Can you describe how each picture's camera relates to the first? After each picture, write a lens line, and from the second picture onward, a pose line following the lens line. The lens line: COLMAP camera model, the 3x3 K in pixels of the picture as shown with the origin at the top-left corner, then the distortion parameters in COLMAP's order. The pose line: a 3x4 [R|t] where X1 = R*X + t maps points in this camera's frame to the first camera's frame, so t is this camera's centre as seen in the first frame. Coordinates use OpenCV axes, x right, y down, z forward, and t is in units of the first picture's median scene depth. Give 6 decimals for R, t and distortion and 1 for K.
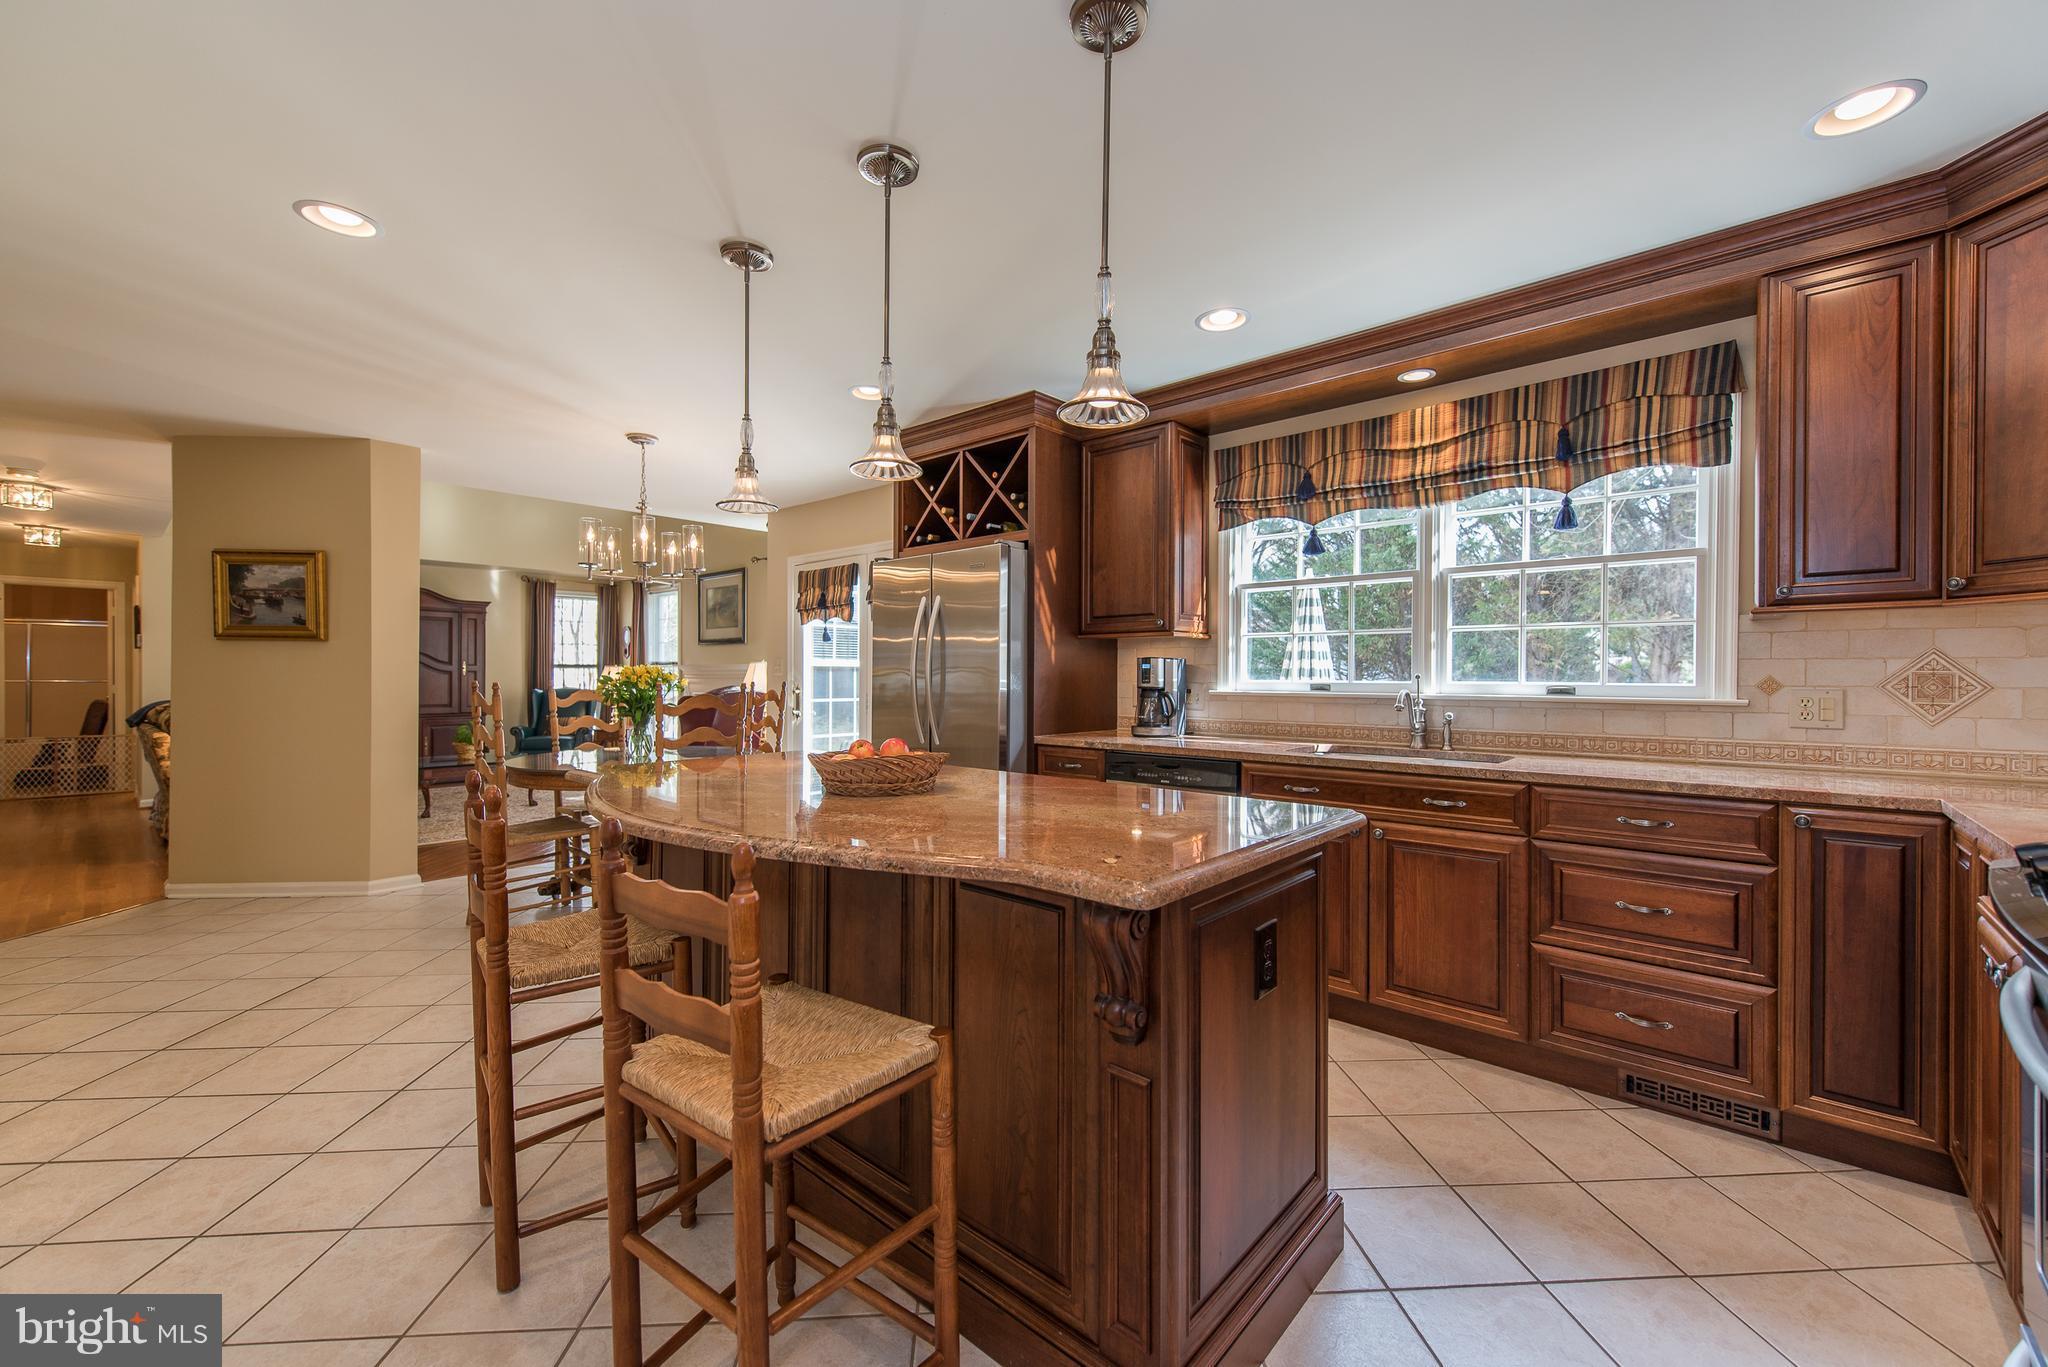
lens RADIAL K [[811.8, 0, 1045.4], [0, 811.8, 682.1], [0, 0, 1]] dist [0.000490, 0.000380]
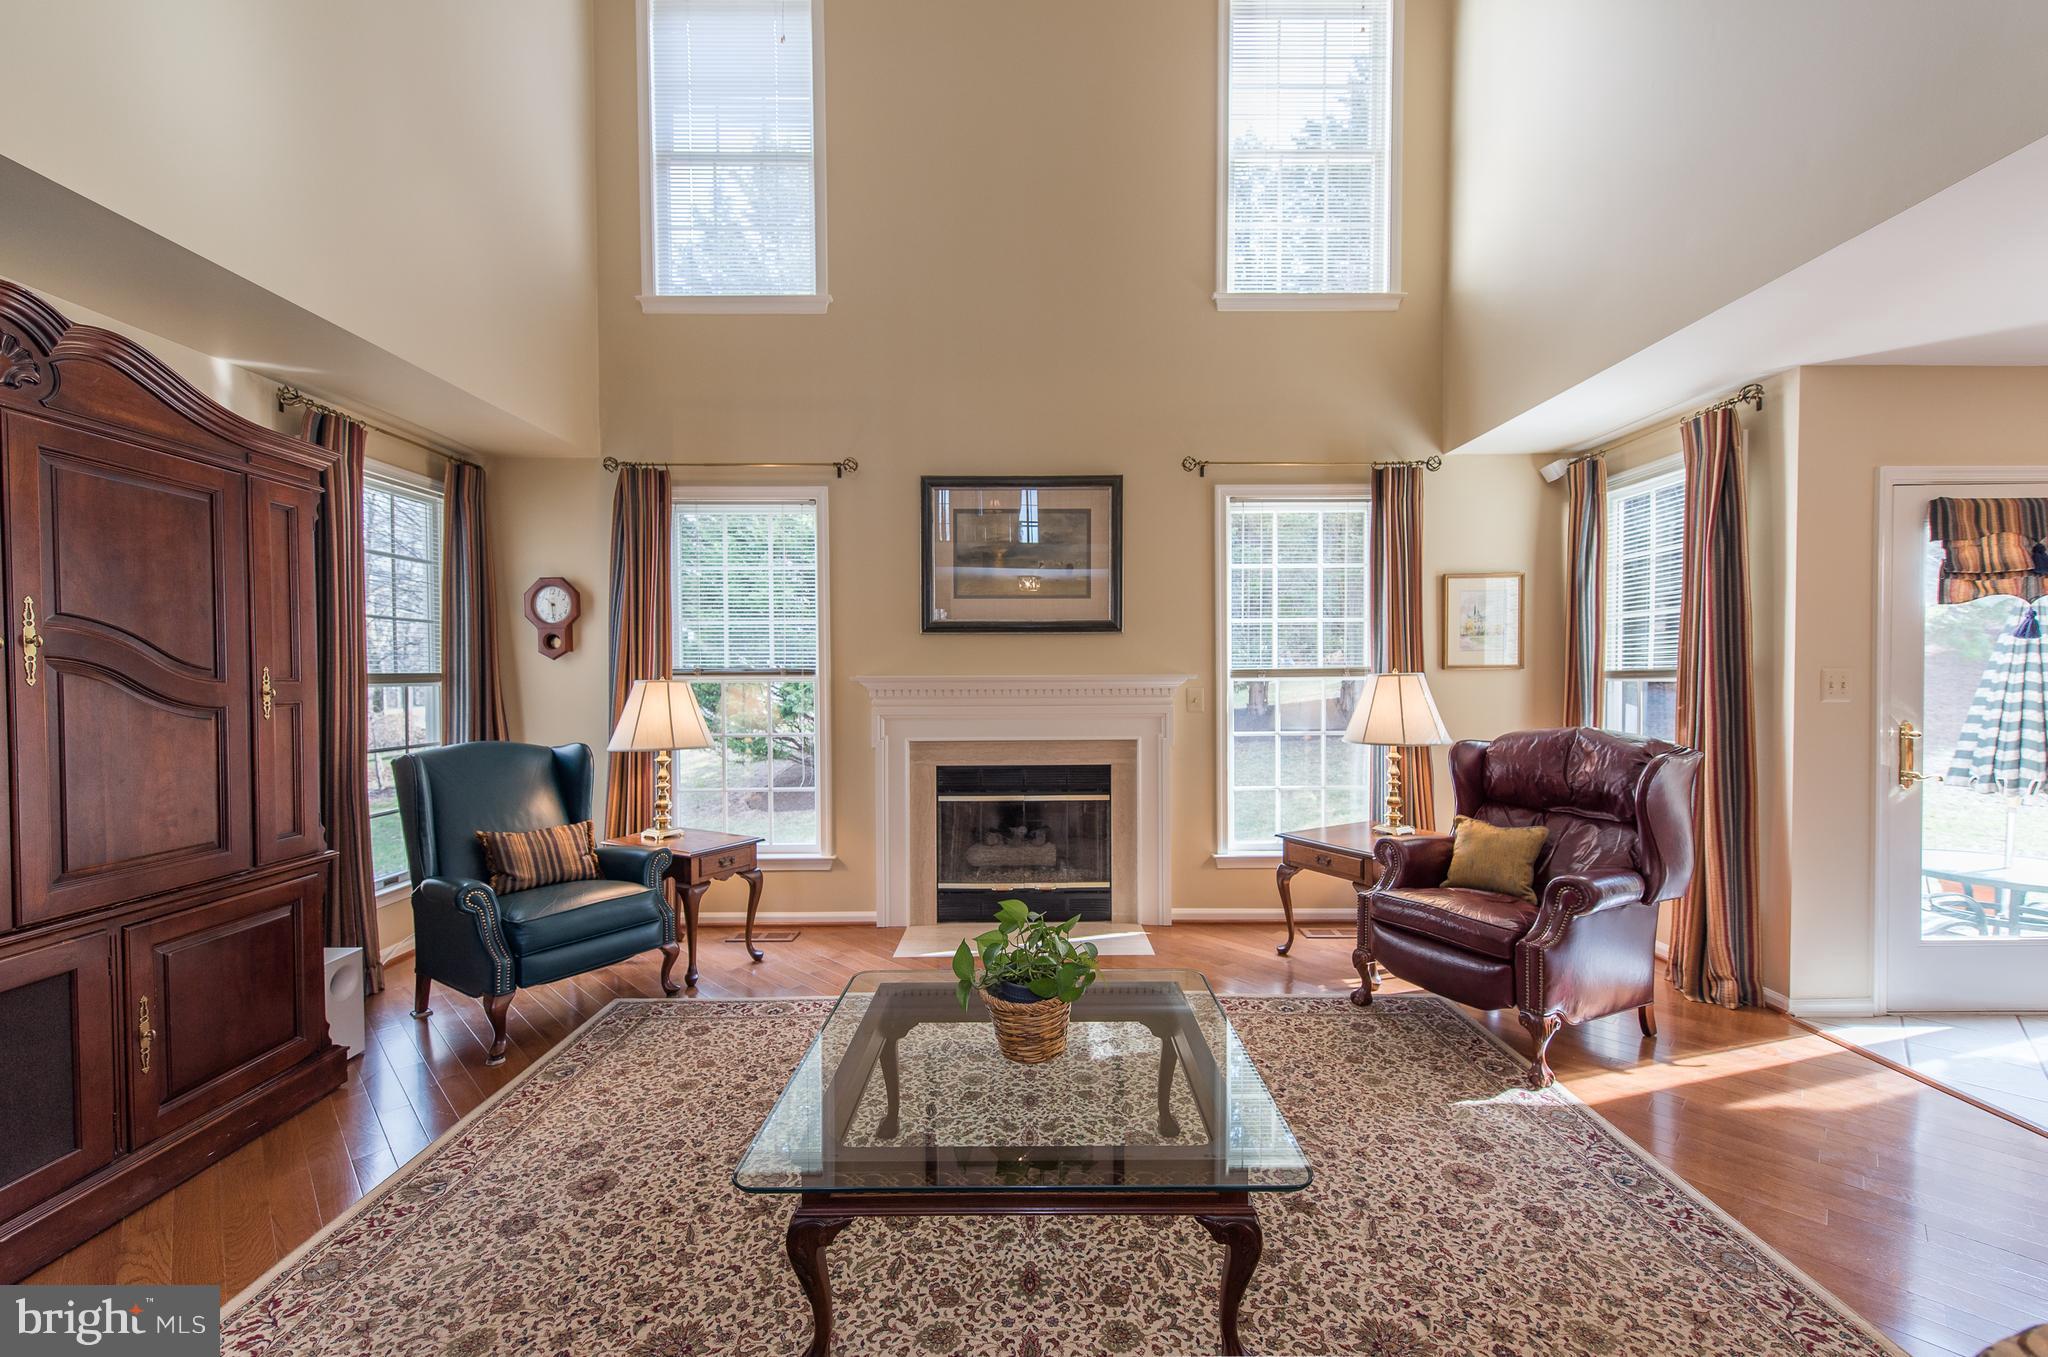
lens RADIAL K [[811.8, 0, 1030.6], [0, 811.8, 689.5], [0, 0, 1]] dist [0.000490, 0.000380]
pose [[0.748790, -0.012262, 0.662693, -1.537381], [0.005711, 0.999911, 0.012048, -0.043246], [-0.662782, -0.005236, 0.748794, 1.404425]]
